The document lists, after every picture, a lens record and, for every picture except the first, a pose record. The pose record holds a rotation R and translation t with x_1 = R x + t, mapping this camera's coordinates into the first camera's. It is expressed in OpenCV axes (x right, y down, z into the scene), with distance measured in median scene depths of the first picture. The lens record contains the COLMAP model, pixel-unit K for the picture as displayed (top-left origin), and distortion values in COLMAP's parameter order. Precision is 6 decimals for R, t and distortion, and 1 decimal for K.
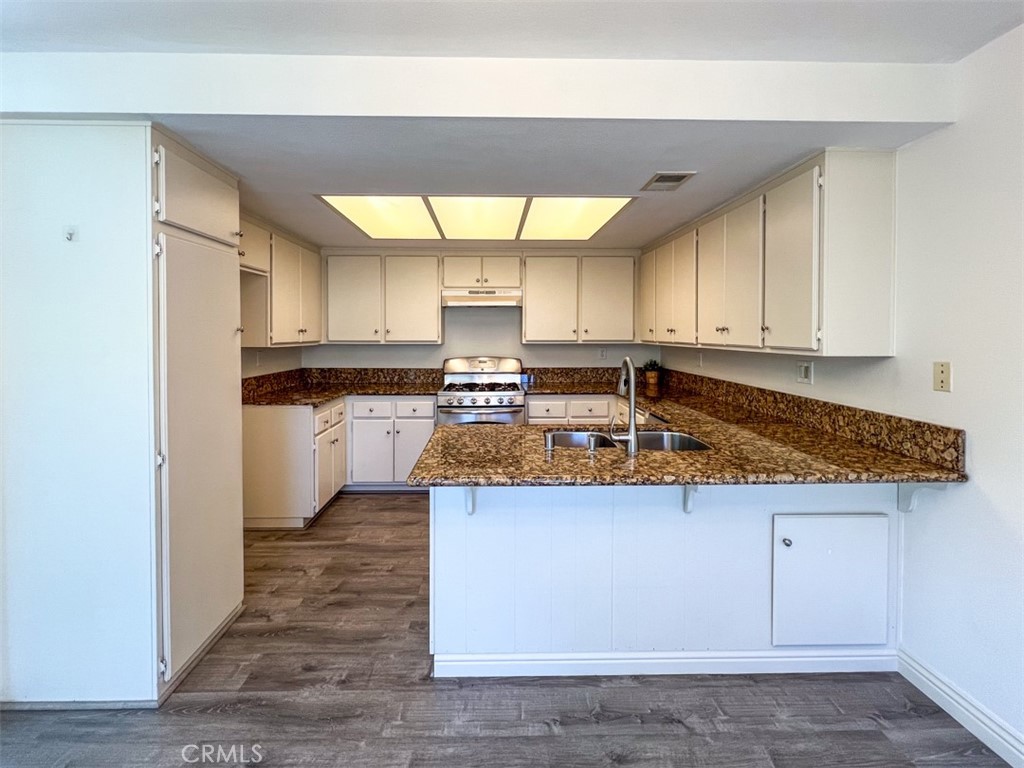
lens RADIAL K [[454.0, 0, 510.1], [0, 454.0, 340.8], [0, 0, 1]] dist [-0.000384, -0.000371]
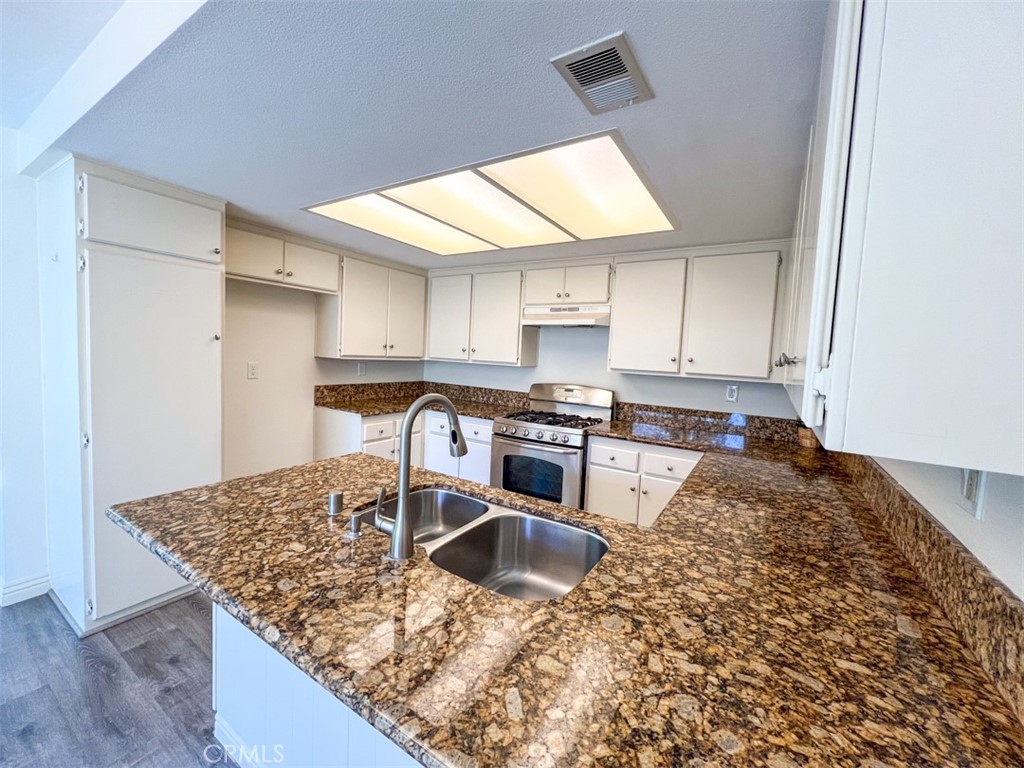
lens RADIAL K [[409.8, 0, 538.0], [0, 409.8, 381.5], [0, 0, 1]] dist [-0.000810, -0.000117]
pose [[0.825935, 0.076848, -0.558503, 0.355347], [-0.057522, 0.996983, 0.052114, -0.008360], [0.560823, -0.010916, 0.827864, 0.339931]]
